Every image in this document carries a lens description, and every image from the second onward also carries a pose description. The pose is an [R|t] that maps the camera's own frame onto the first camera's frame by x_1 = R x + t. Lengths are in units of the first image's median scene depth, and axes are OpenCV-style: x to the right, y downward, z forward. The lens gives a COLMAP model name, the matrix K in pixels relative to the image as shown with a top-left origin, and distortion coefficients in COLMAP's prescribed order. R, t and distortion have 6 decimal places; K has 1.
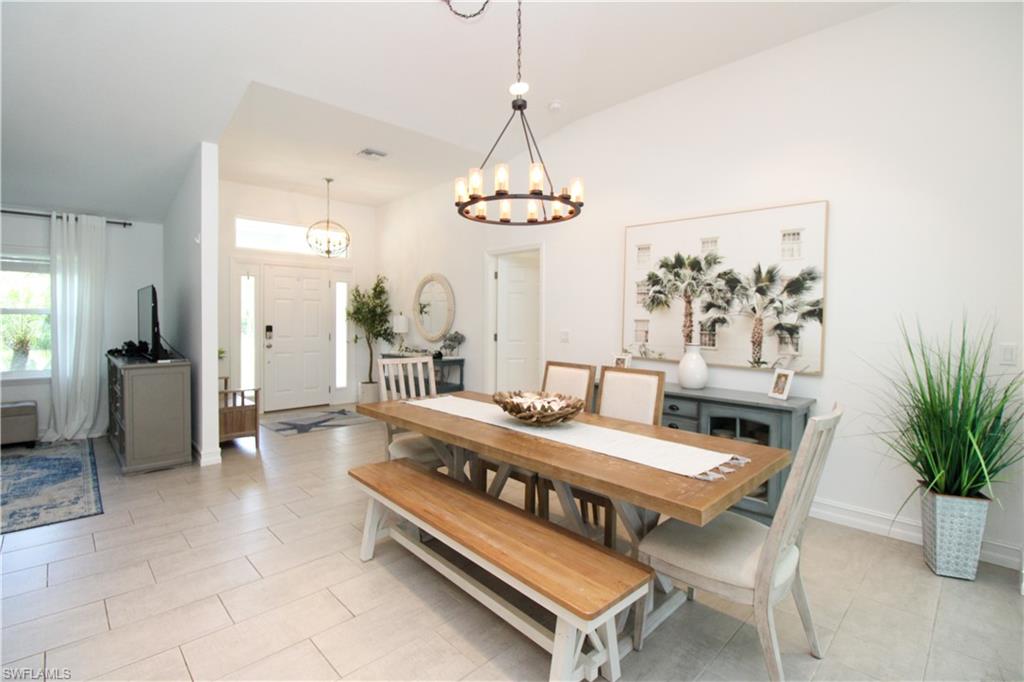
lens RADIAL K [[470.0, 0, 513.5], [0, 470.0, 326.3], [0, 0, 1]] dist [0.000331, -0.014300]
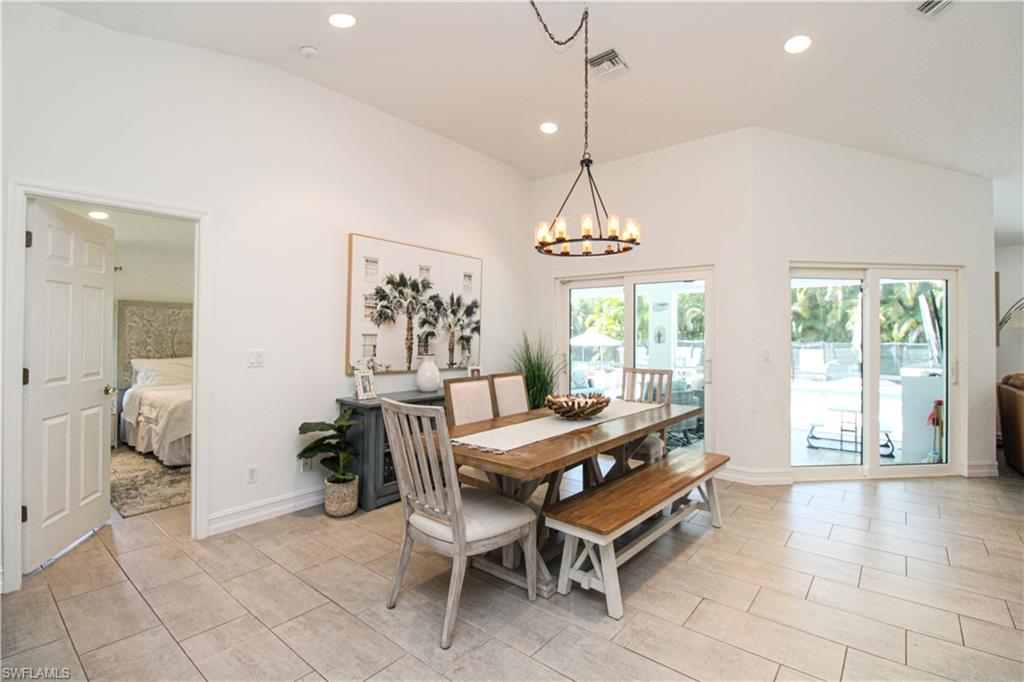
lens RADIAL K [[470.0, 0, 513.5], [0, 470.0, 326.3], [0, 0, 1]] dist [0.000331, -0.014300]
pose [[-0.106816, 0.003752, 0.994272, -0.775927], [0.012296, 0.999921, -0.002452, -0.025083], [-0.994203, 0.011963, -0.106853, 0.857813]]
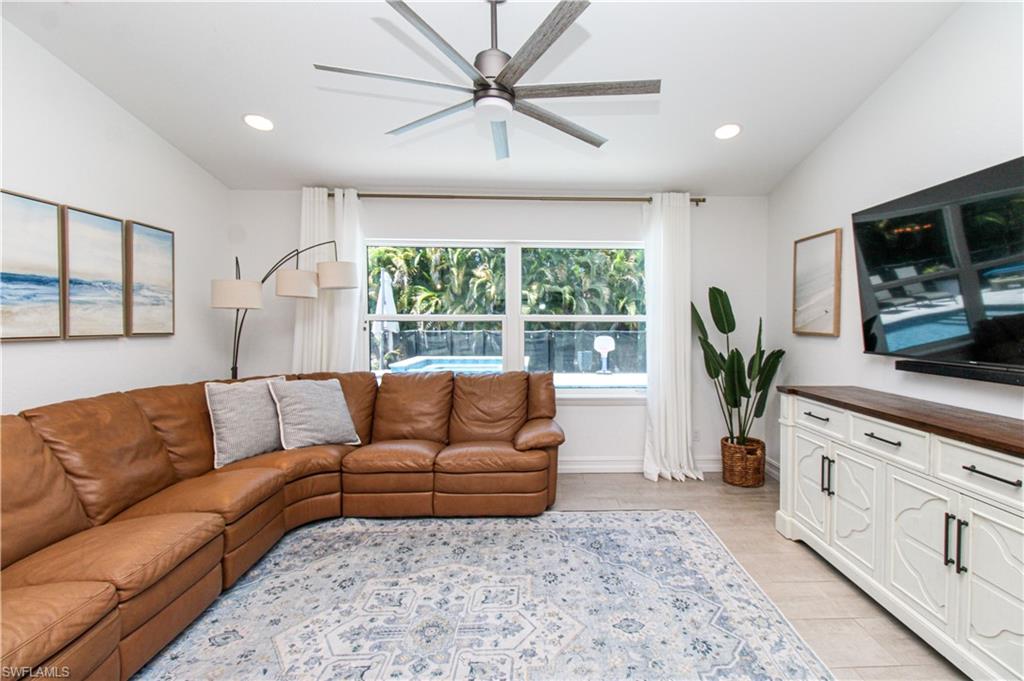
lens RADIAL K [[479.0, 0, 560.2], [0, 479.0, 336.4], [0, 0, 1]] dist [0.027297, -0.016221]
pose [[-0.745006, -0.029773, 0.666393, -0.654622], [0.003732, 0.998802, 0.048796, 0.005353], [-0.667048, 0.038840, -0.744002, -0.502995]]
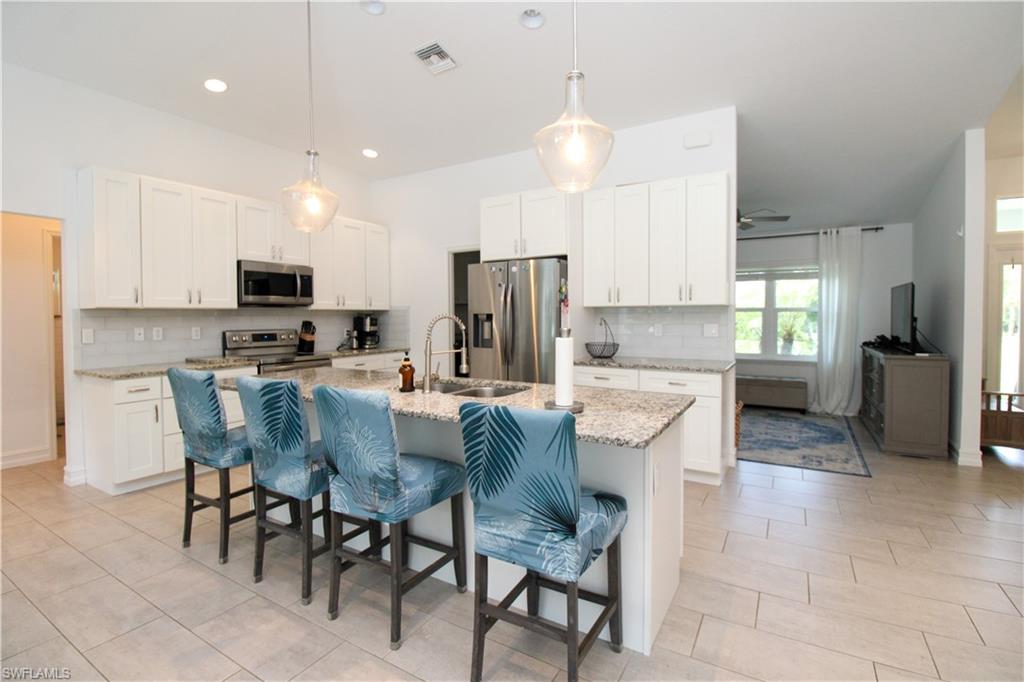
lens RADIAL K [[470.0, 0, 513.5], [0, 470.0, 326.3], [0, 0, 1]] dist [0.000331, -0.014300]
pose [[0.254379, 0.014782, -0.966992, 0.028500], [-0.009132, 0.999875, 0.012883, 0.006924], [0.967062, 0.005553, 0.254482, -0.155924]]
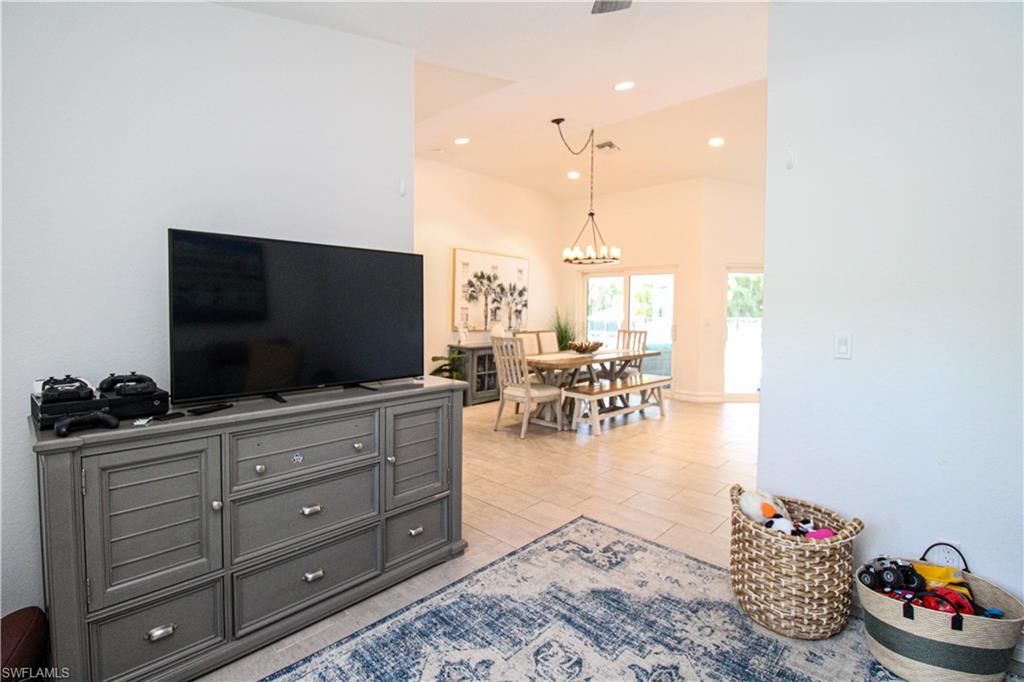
lens RADIAL K [[470.0, 0, 513.5], [0, 470.0, 326.3], [0, 0, 1]] dist [0.000331, -0.014300]
pose [[-0.042049, -0.044388, 0.998129, -1.474009], [0.006923, 0.998976, 0.044717, -0.021708], [-0.999092, 0.008790, -0.041698, 0.954829]]
